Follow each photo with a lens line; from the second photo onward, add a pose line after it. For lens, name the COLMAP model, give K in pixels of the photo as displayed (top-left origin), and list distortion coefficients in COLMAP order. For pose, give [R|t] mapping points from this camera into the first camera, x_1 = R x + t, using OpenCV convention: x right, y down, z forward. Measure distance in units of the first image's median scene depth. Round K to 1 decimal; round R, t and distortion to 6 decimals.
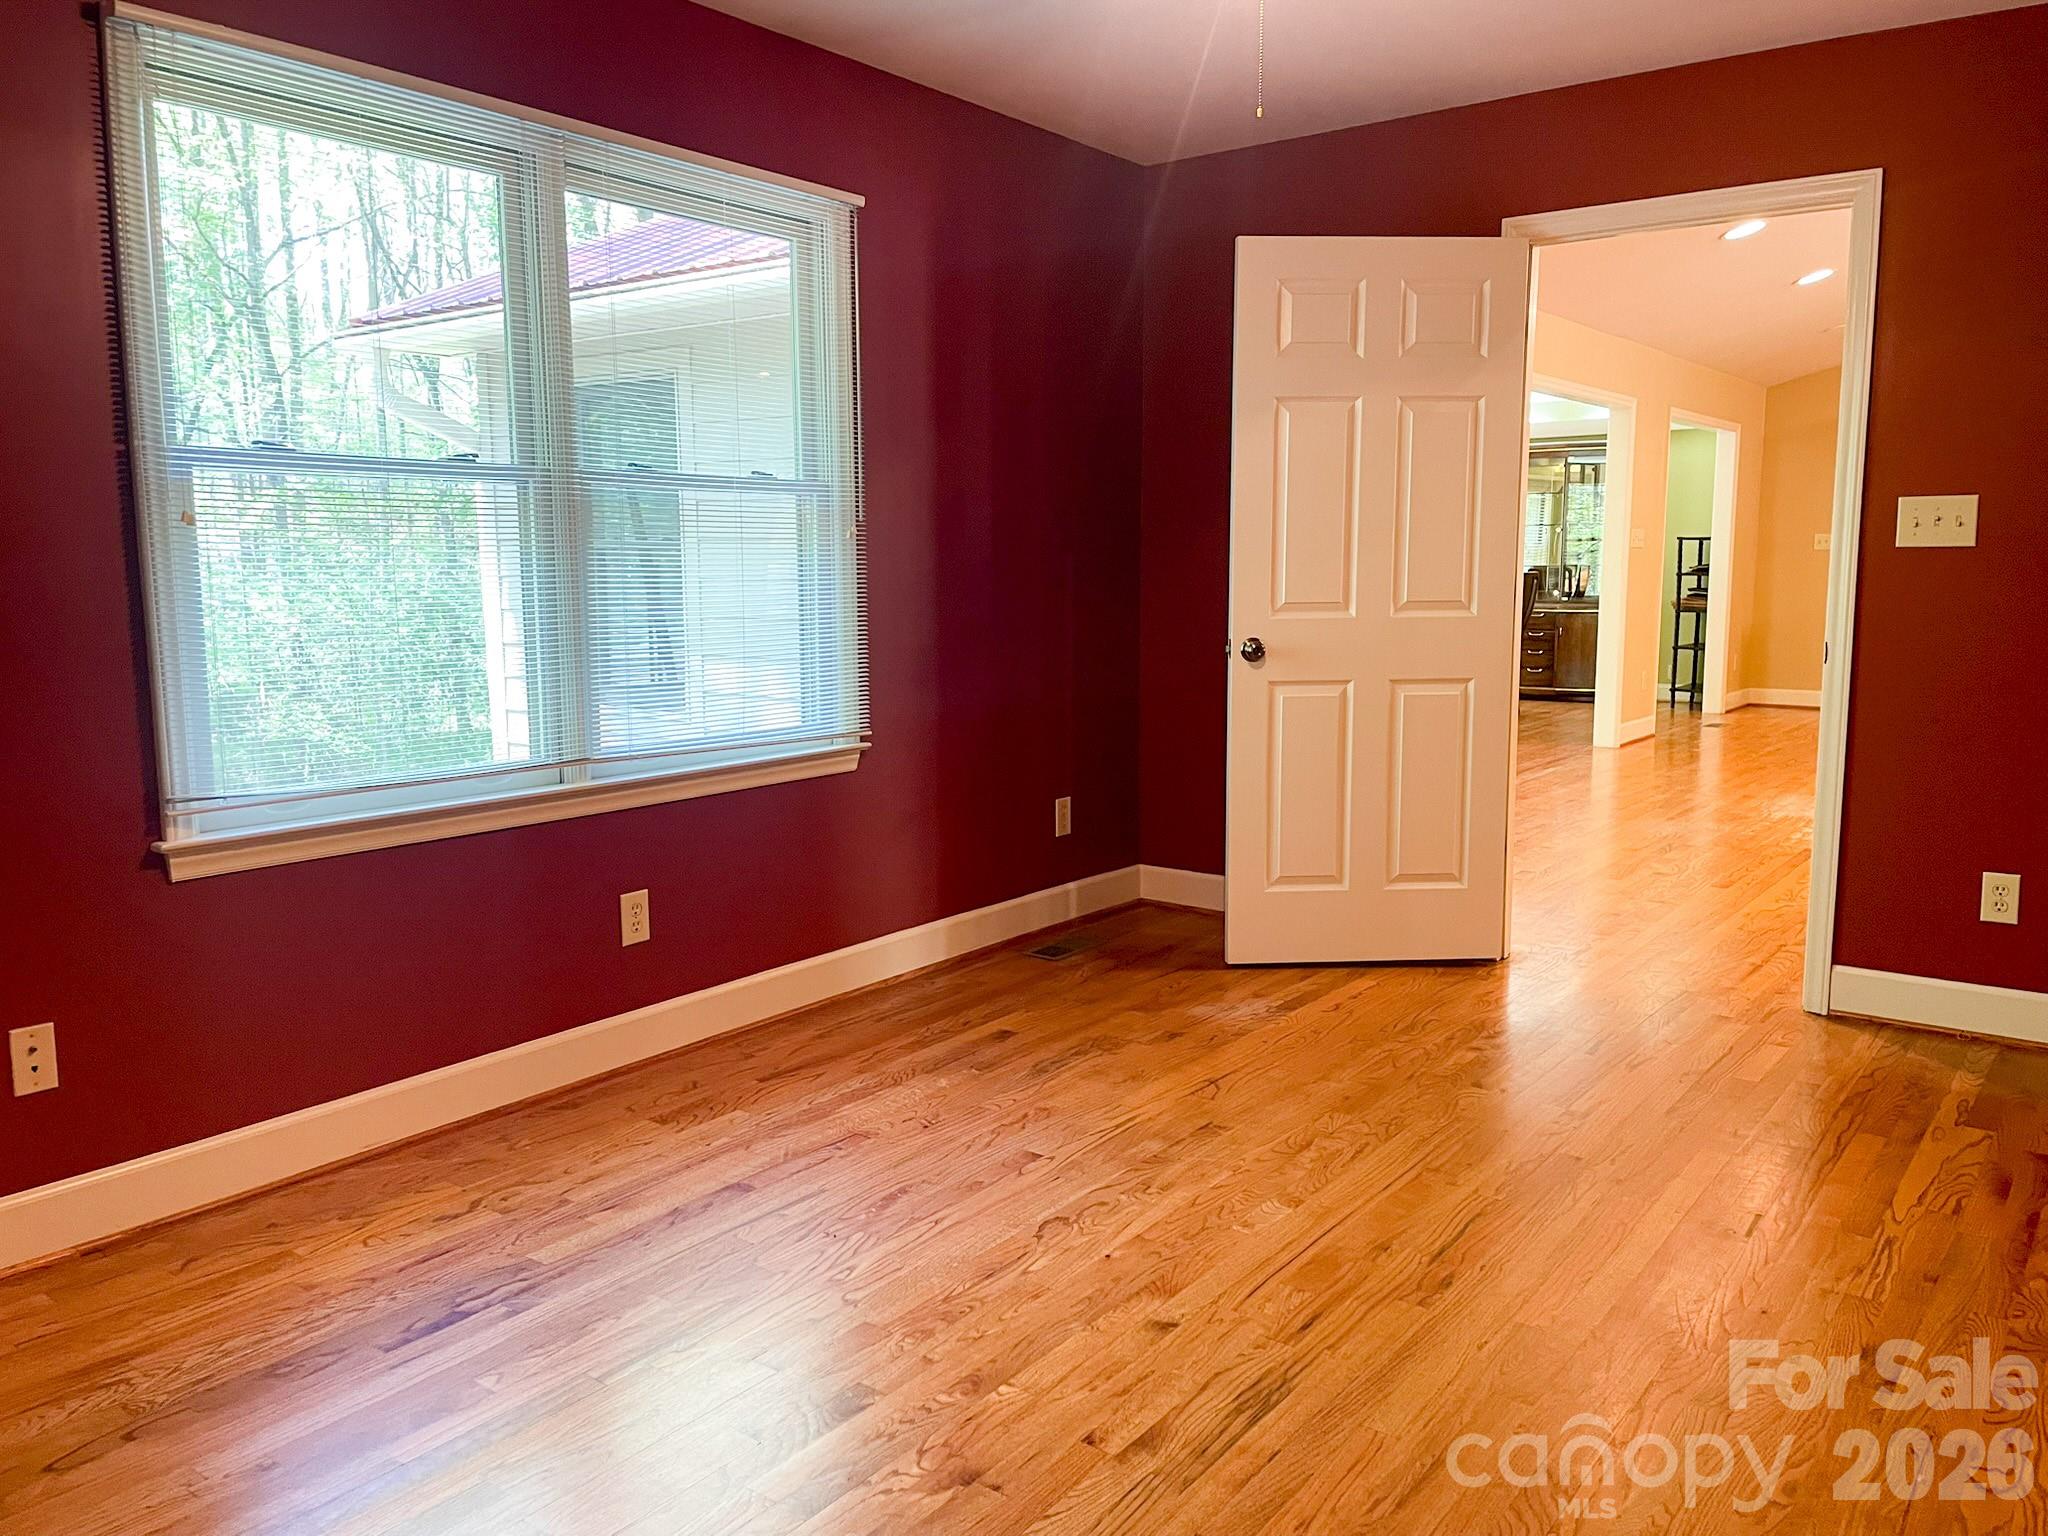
lens RADIAL K [[1542.1, 0, 1026.6], [0, 1542.1, 763.1], [0, 0, 1]] dist [0.091707, -0.116054]
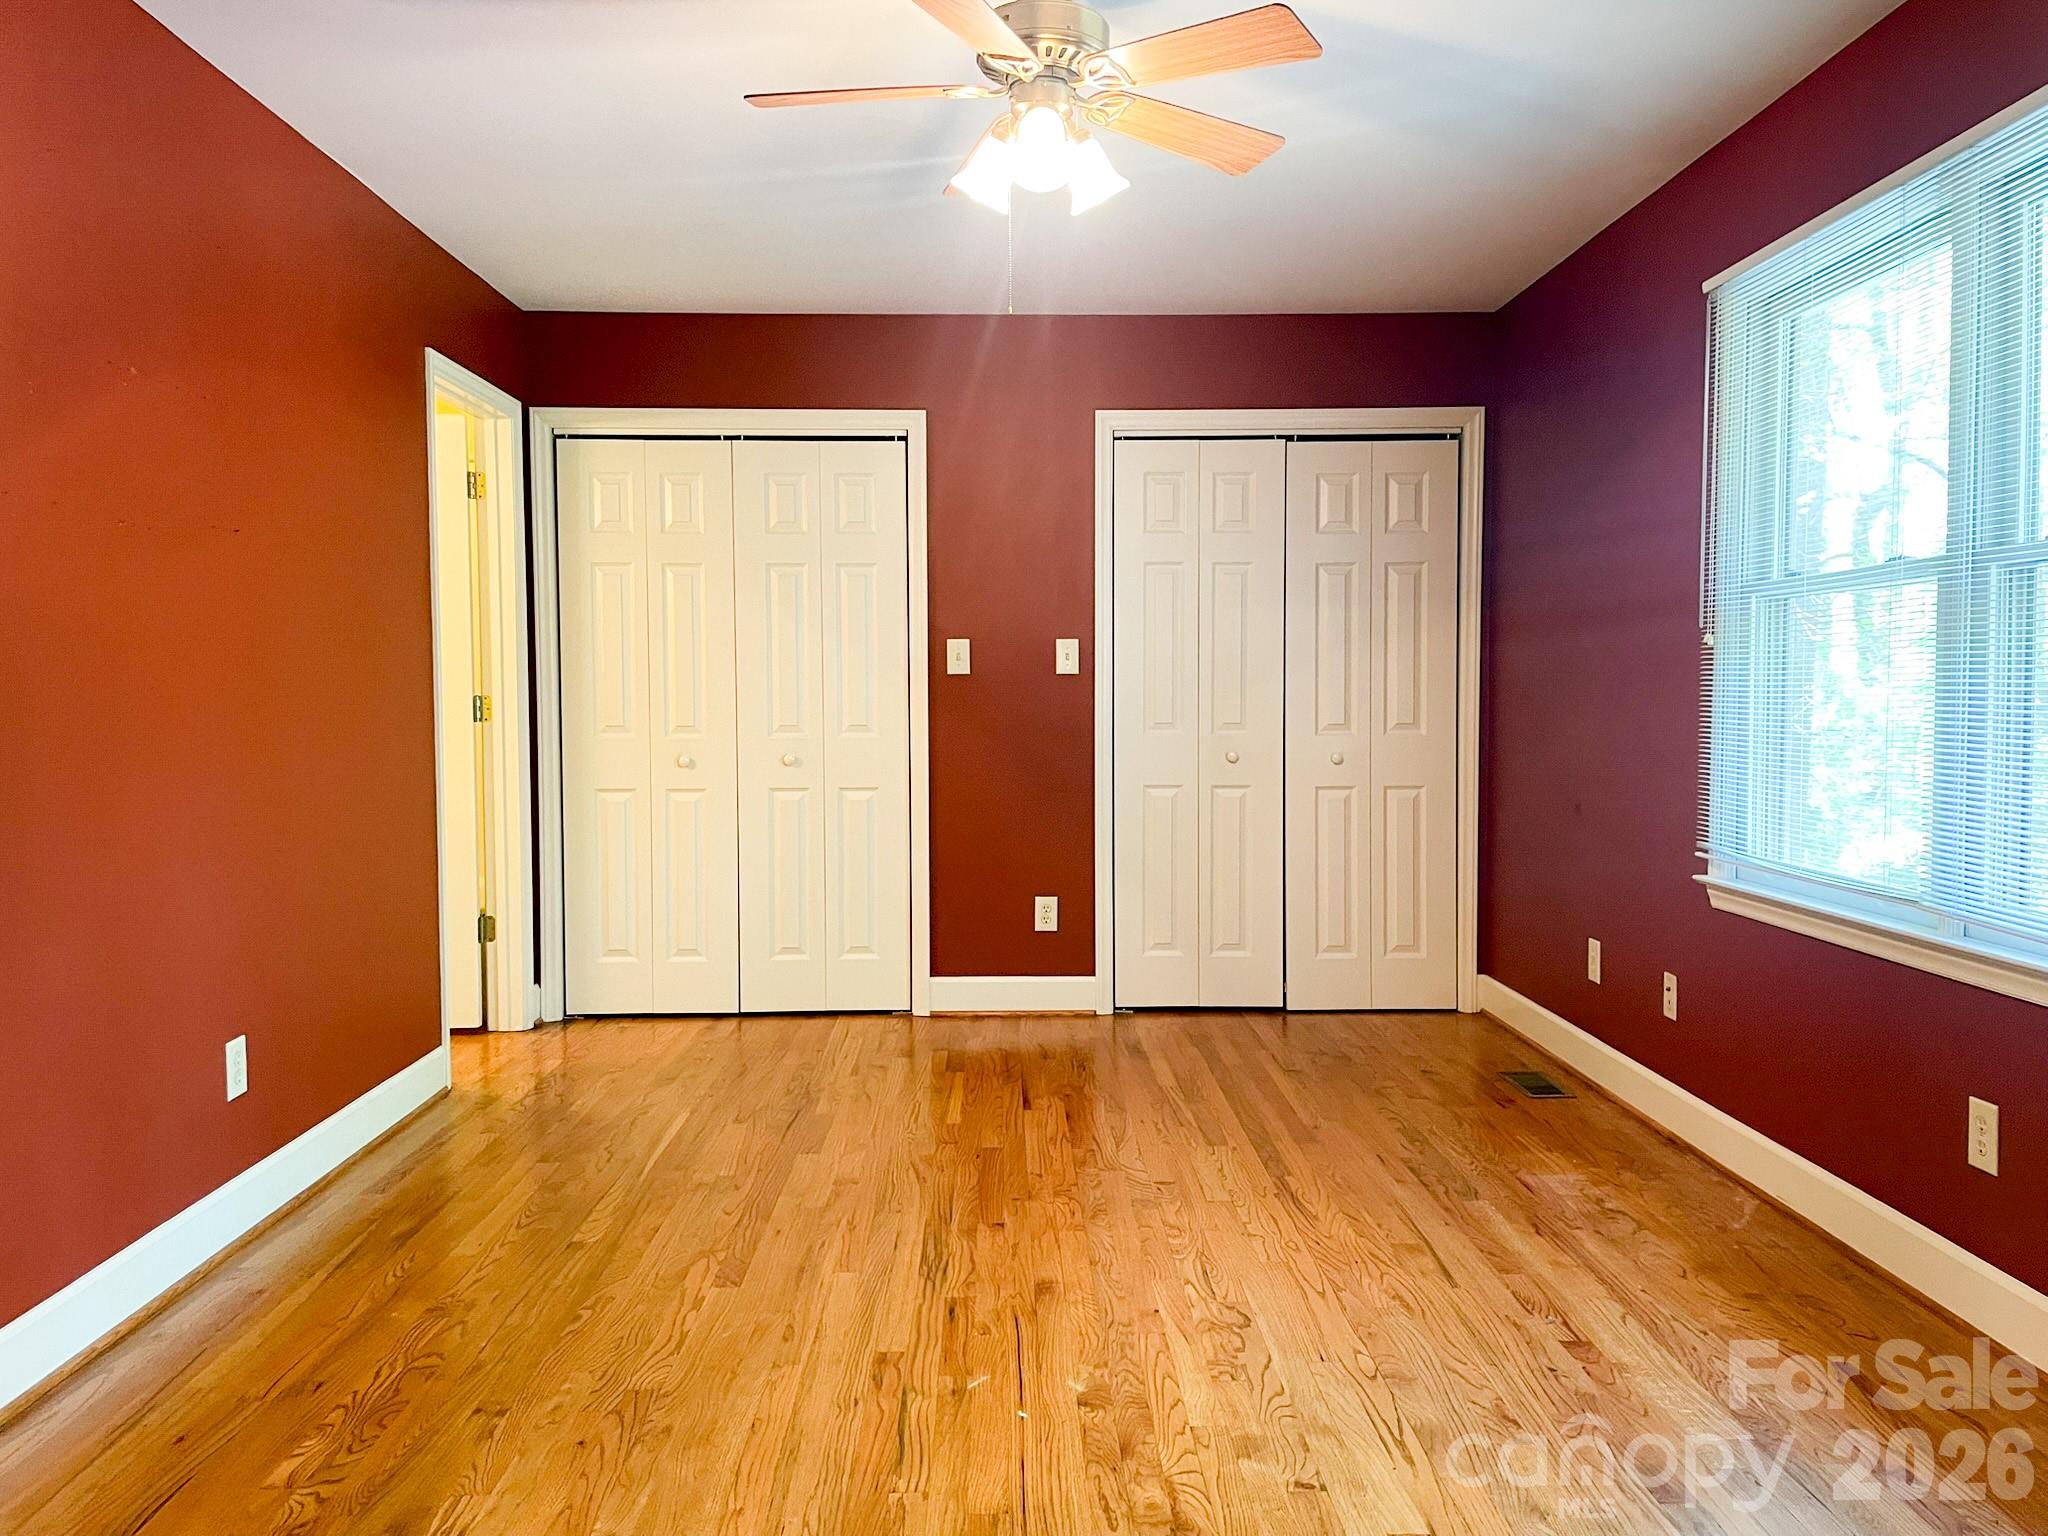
lens RADIAL K [[1542.1, 0, 1019.1], [0, 1542.1, 760.7], [0, 0, 1]] dist [0.091707, -0.116054]
pose [[-0.788530, 0.032970, -0.614112, 0.823425], [-0.074081, 0.986199, 0.148067, -0.224024], [0.610518, 0.162249, -0.775205, 1.817562]]
